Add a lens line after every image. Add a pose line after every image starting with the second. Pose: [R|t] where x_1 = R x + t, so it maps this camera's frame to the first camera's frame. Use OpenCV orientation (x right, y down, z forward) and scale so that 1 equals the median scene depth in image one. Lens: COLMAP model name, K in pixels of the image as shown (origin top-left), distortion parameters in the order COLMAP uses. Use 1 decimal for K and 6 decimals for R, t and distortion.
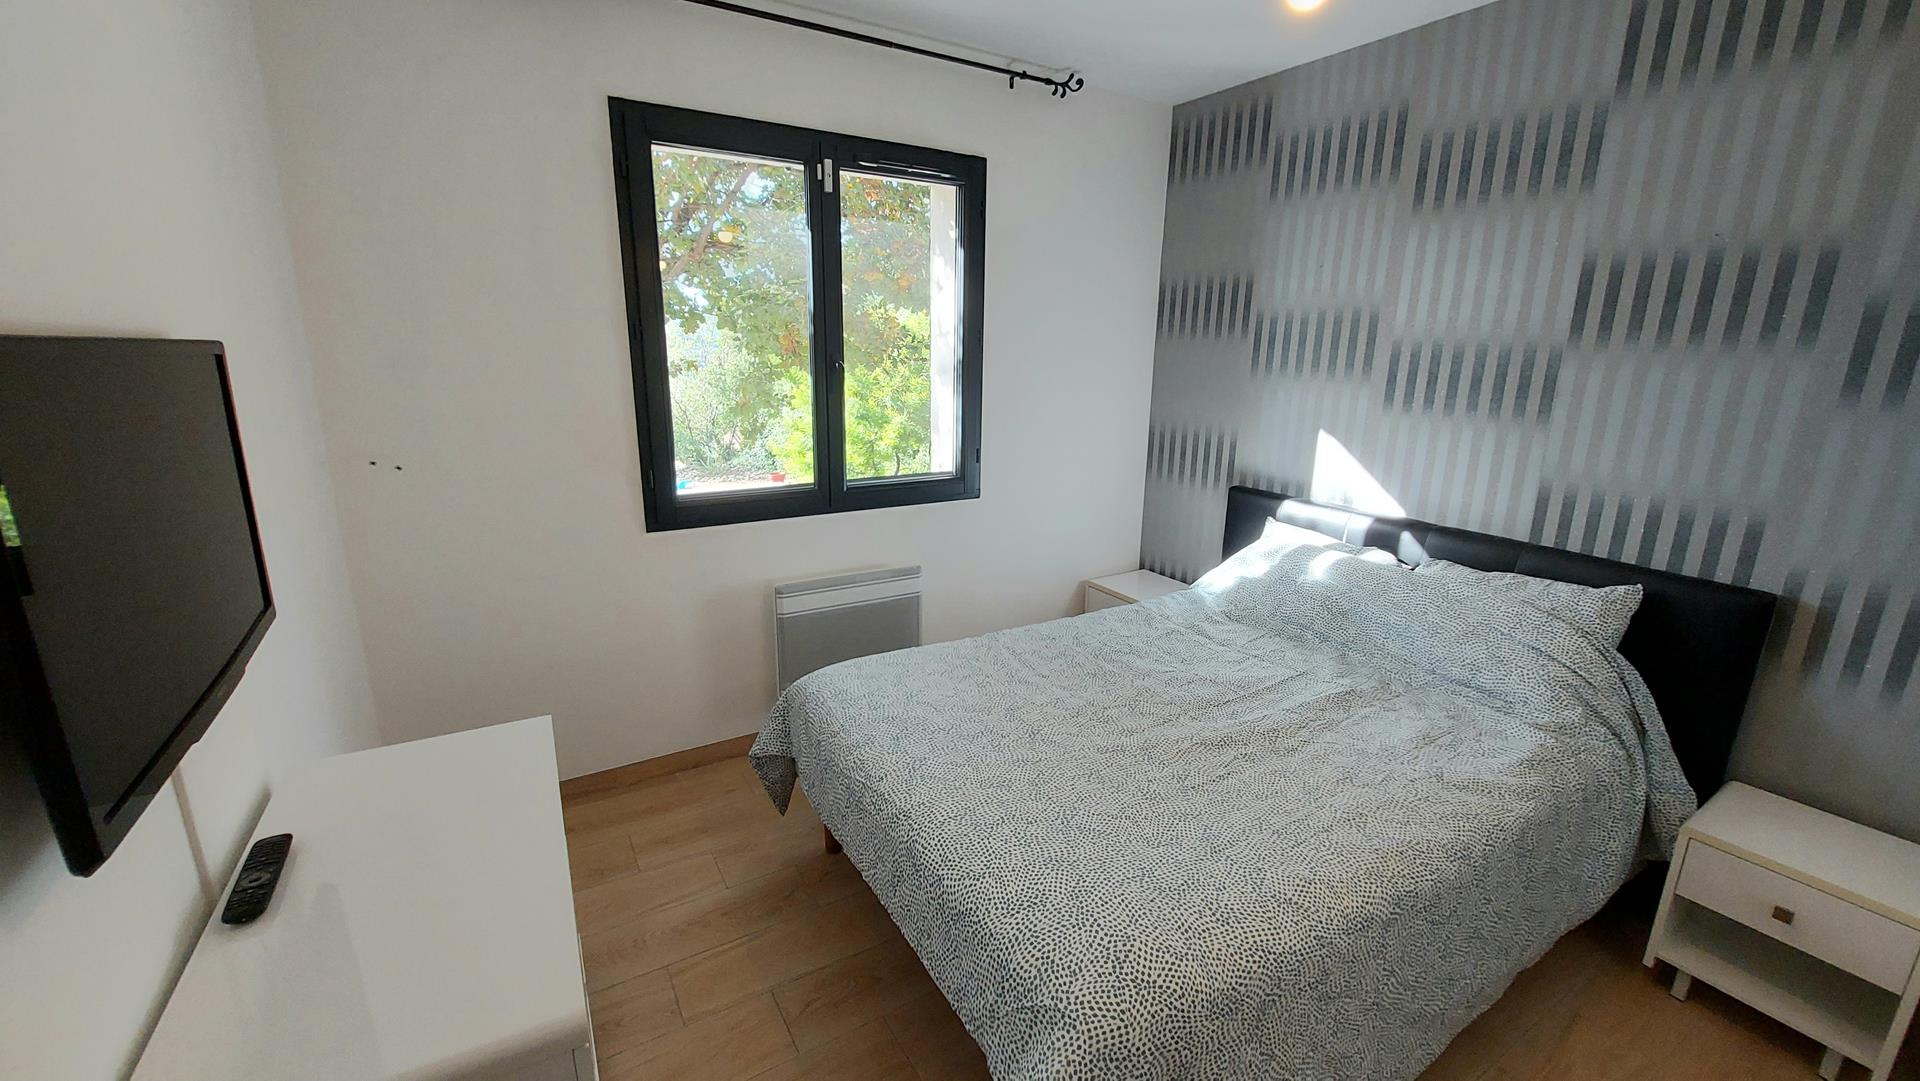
lens RADIAL K [[763.9, 0, 963.9], [0, 763.9, 538.0], [0, 0, 1]] dist [-0.015593, 0.000161]
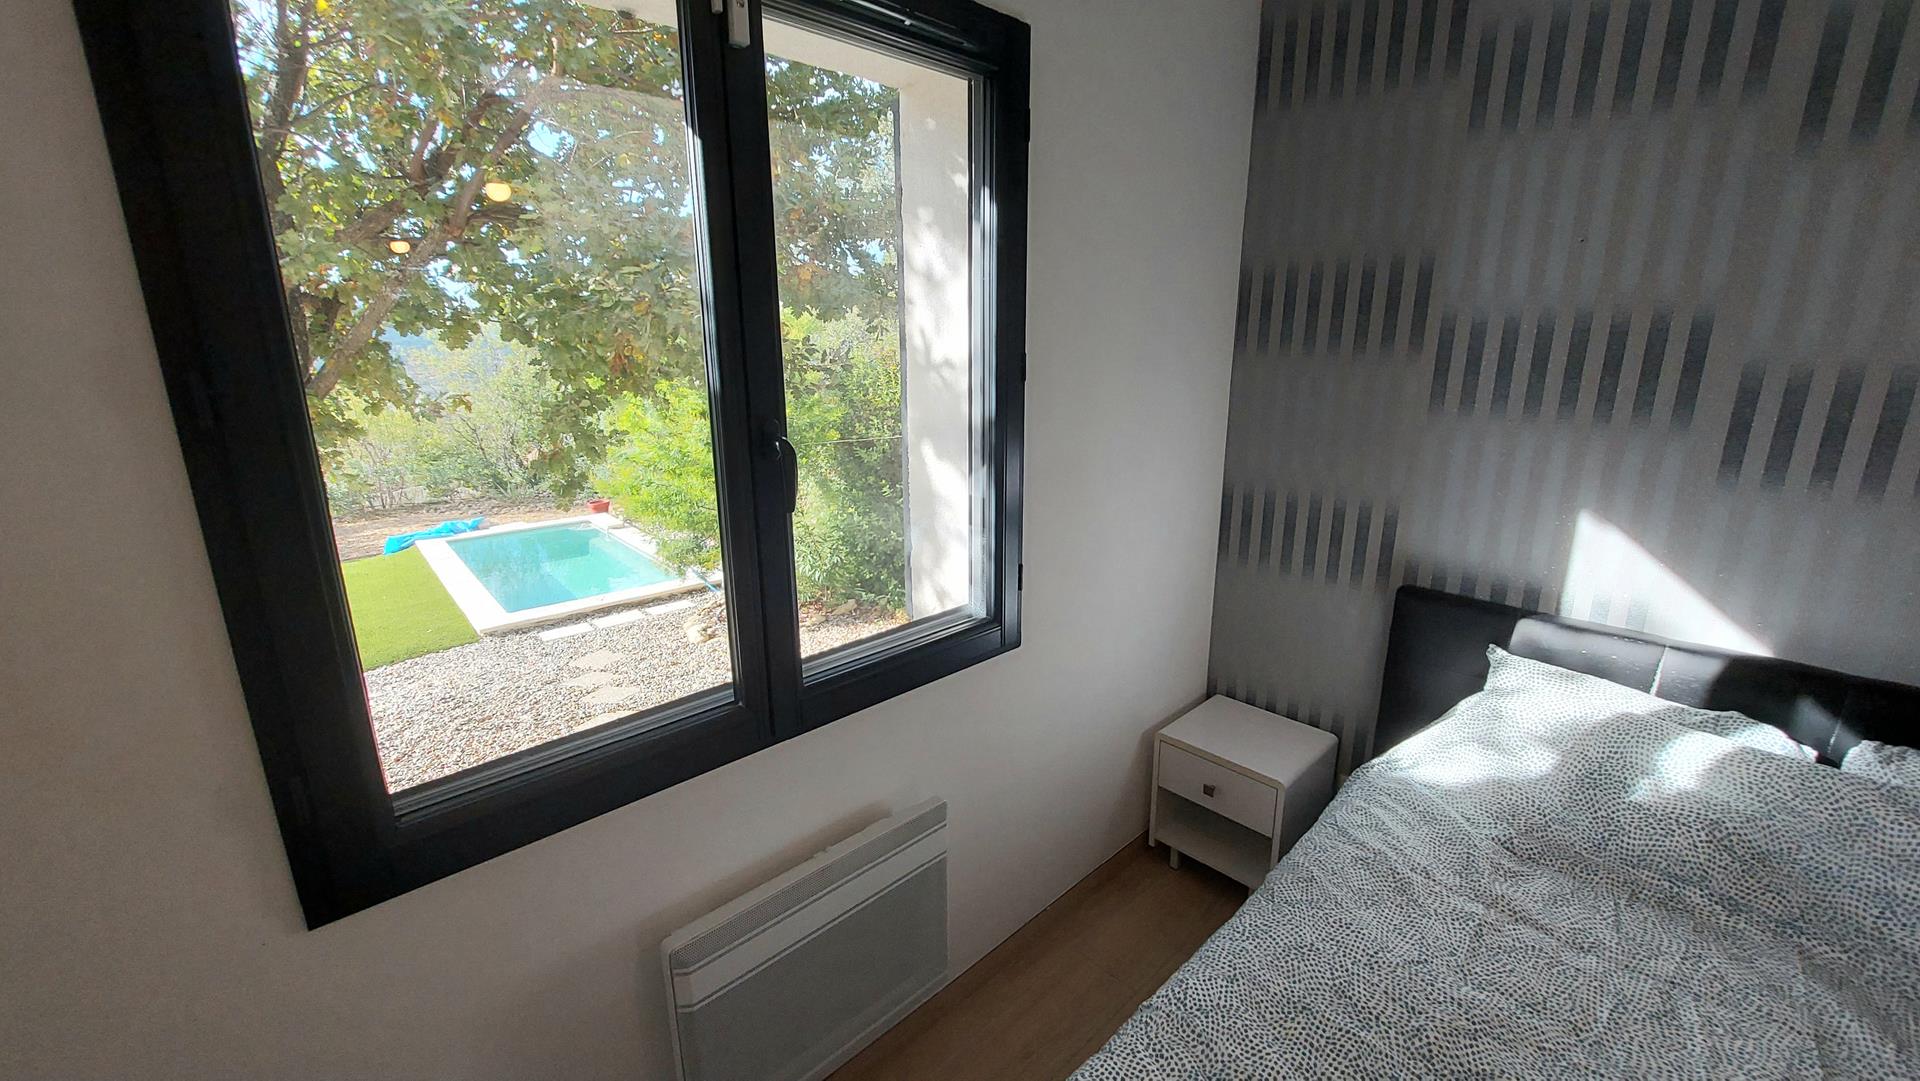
lens RADIAL K [[763.9, 0, 975.1], [0, 763.9, 536.7], [0, 0, 1]] dist [-0.015593, 0.000161]
pose [[0.973524, -0.073561, 0.216424, -0.141595], [0.072384, 0.997287, 0.013374, -0.157076], [-0.216821, 0.002645, 0.976208, 0.491437]]
